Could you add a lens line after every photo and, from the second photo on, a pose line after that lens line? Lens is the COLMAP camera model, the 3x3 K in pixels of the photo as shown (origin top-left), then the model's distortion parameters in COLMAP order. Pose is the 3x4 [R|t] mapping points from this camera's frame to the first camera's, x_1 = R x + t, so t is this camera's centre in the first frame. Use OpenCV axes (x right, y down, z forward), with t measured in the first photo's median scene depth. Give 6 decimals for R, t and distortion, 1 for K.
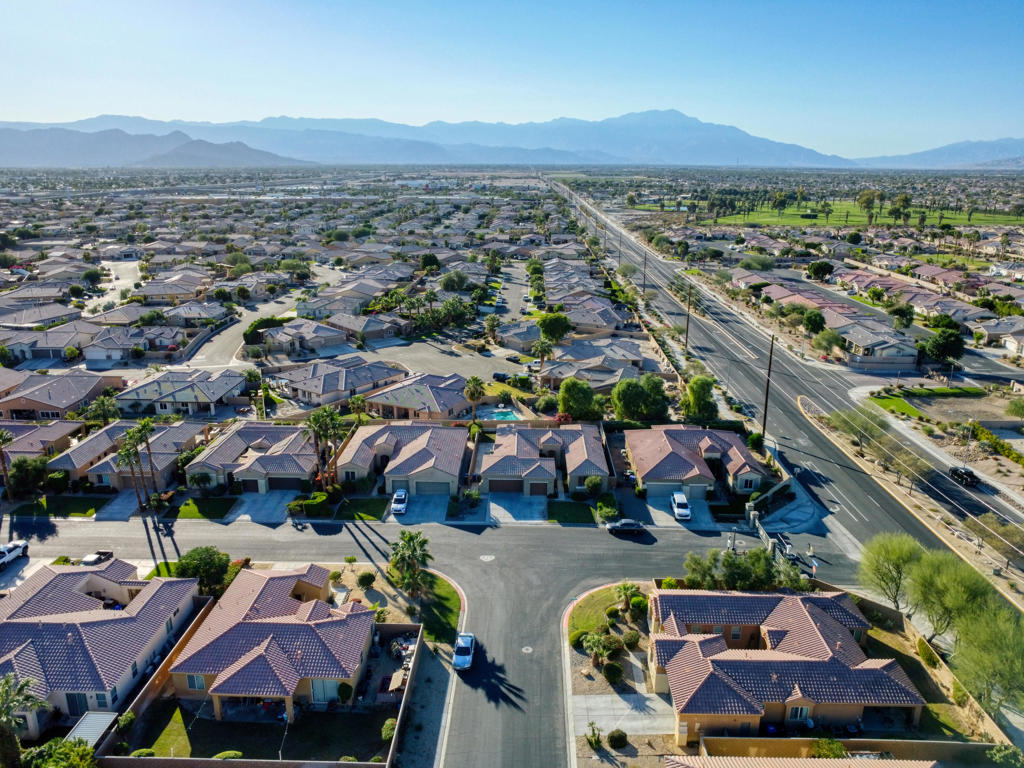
lens RADIAL K [[746.3, 0, 512.0], [0, 746.3, 384.0], [0, 0, 1]] dist [-0.029744, 0.005767]
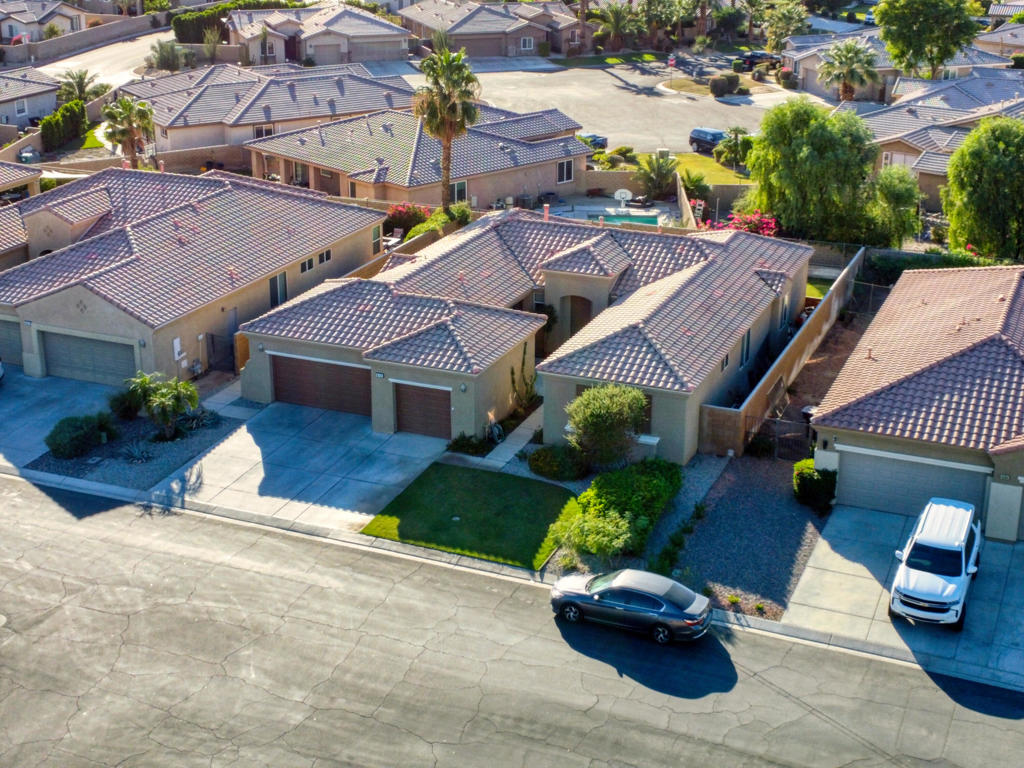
lens RADIAL K [[1491.8, 0, 512.0], [0, 1491.8, 384.0], [0, 0, 1]] dist [-0.029154, 0.064712]
pose [[0.930441, 0.125553, -0.344260, 0.235906], [-0.101371, 0.990998, 0.087443, 0.079279], [0.352140, -0.046463, 0.934793, 0.502605]]
